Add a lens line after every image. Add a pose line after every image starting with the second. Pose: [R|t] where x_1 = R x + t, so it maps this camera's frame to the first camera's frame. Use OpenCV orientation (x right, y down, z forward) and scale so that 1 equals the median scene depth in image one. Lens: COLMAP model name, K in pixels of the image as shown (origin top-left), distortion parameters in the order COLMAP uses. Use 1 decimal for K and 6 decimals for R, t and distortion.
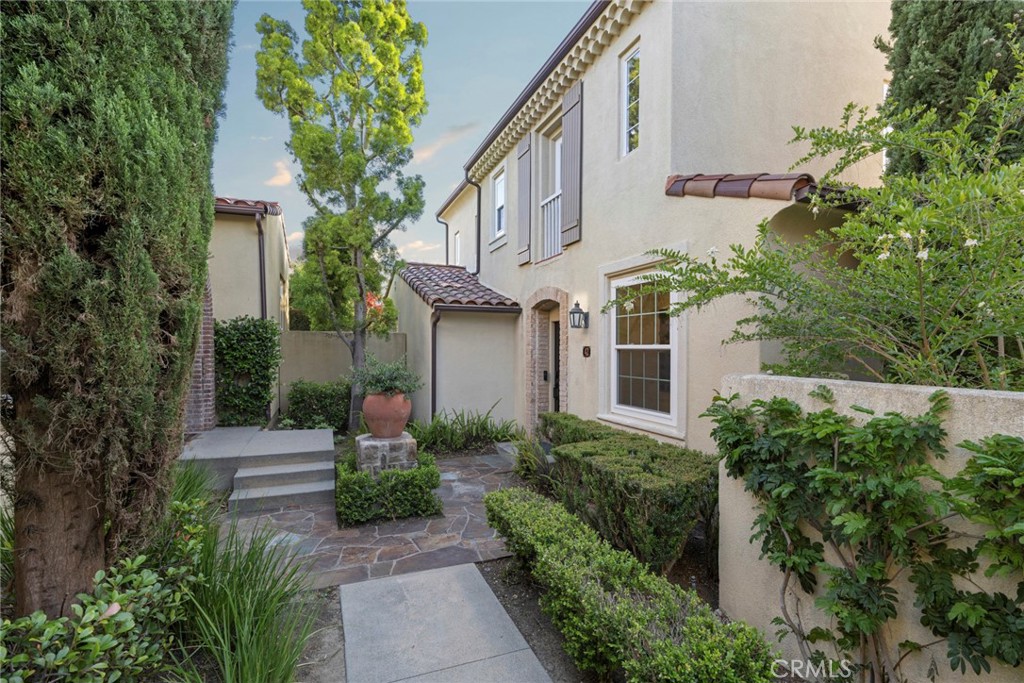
lens RADIAL K [[477.7, 0, 512.8], [0, 477.7, 348.2], [0, 0, 1]] dist [-0.001888, 0.000086]
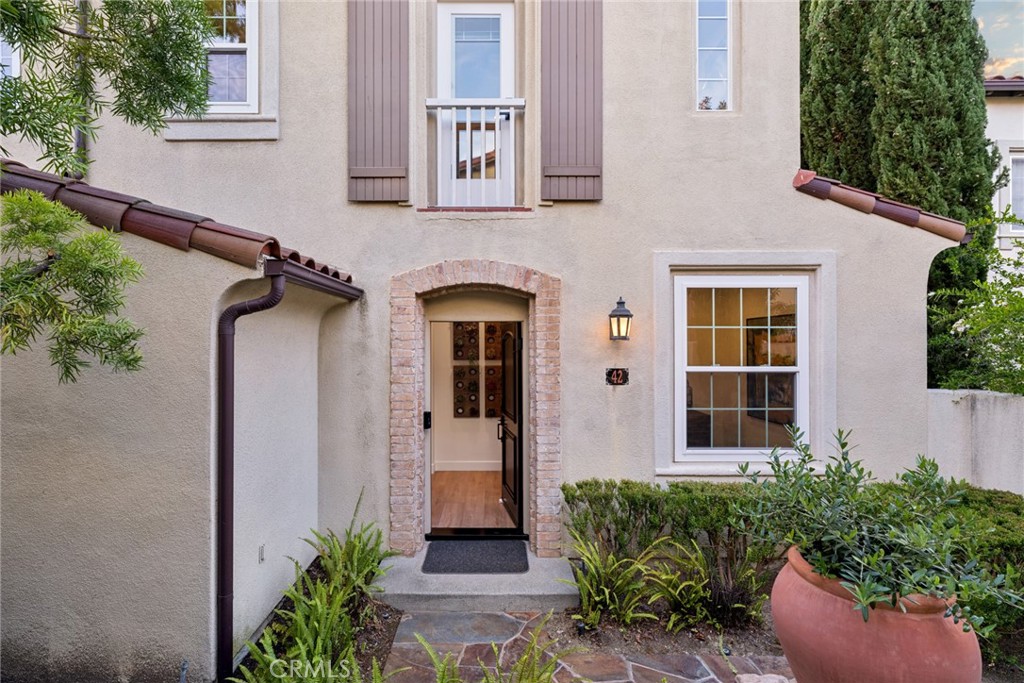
lens RADIAL K [[477.7, 0, 512.8], [0, 477.7, 348.2], [0, 0, 1]] dist [-0.001888, 0.000086]
pose [[0.369694, 0.004786, 0.929141, -0.551088], [0.001336, 0.999983, -0.005683, -0.030386], [-0.929153, 0.003342, 0.369681, 0.981540]]
